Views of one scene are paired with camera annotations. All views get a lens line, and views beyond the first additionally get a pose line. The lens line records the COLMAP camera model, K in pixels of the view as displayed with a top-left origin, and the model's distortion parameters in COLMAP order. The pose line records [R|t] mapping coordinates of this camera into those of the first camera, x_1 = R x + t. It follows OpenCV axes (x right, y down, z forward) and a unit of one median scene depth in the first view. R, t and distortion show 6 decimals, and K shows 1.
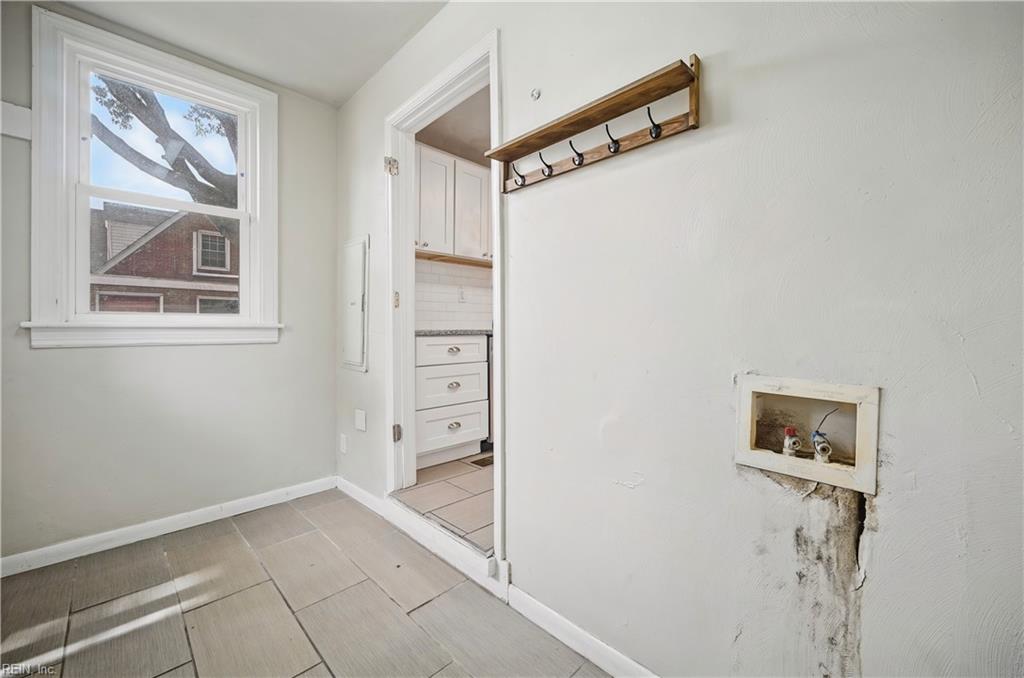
lens RADIAL K [[405.8, 0, 511.1], [0, 405.8, 326.2], [0, 0, 1]] dist [-0.000088, 0.000014]
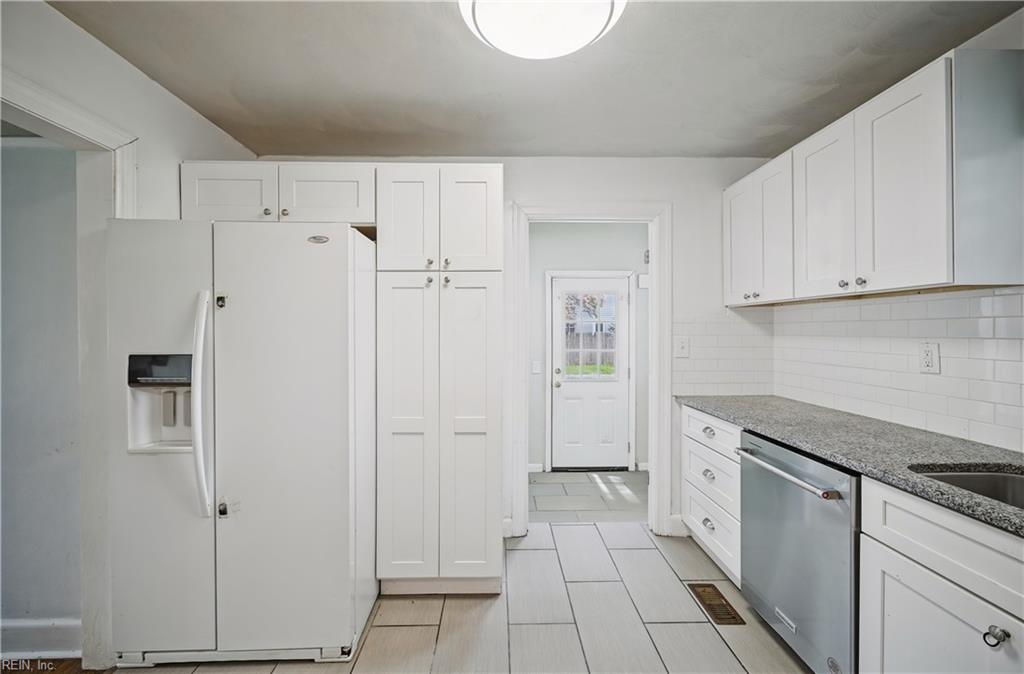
lens RADIAL K [[410.0, 0, 511.6], [0, 410.0, 331.0], [0, 0, 1]] dist [-0.000505, -0.000106]
pose [[-0.679513, 0.010078, -0.733594, 0.731440], [0.008443, 0.999947, 0.005915, -0.151033], [0.733615, -0.002174, -0.679562, 1.266272]]
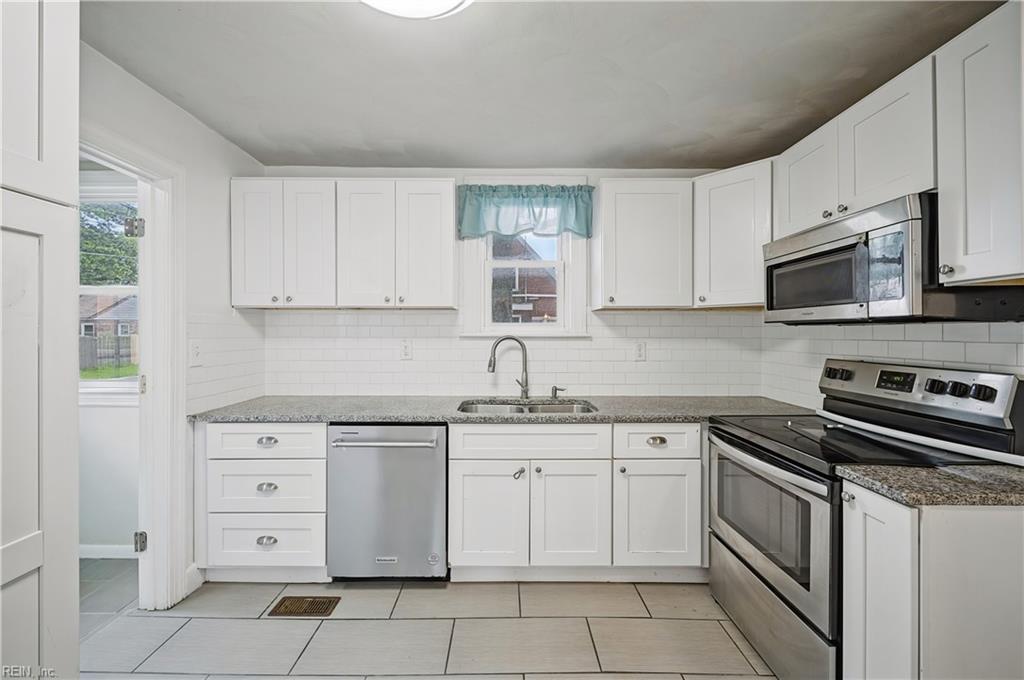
lens RADIAL K [[404.4, 0, 506.5], [0, 404.4, 331.3], [0, 0, 1]] dist [-0.001577, 0.000051]
pose [[0.717804, 0.008256, -0.696196, 0.706657], [-0.005761, 0.999966, 0.005918, -0.154074], [0.696221, -0.000237, 0.717827, 0.768490]]
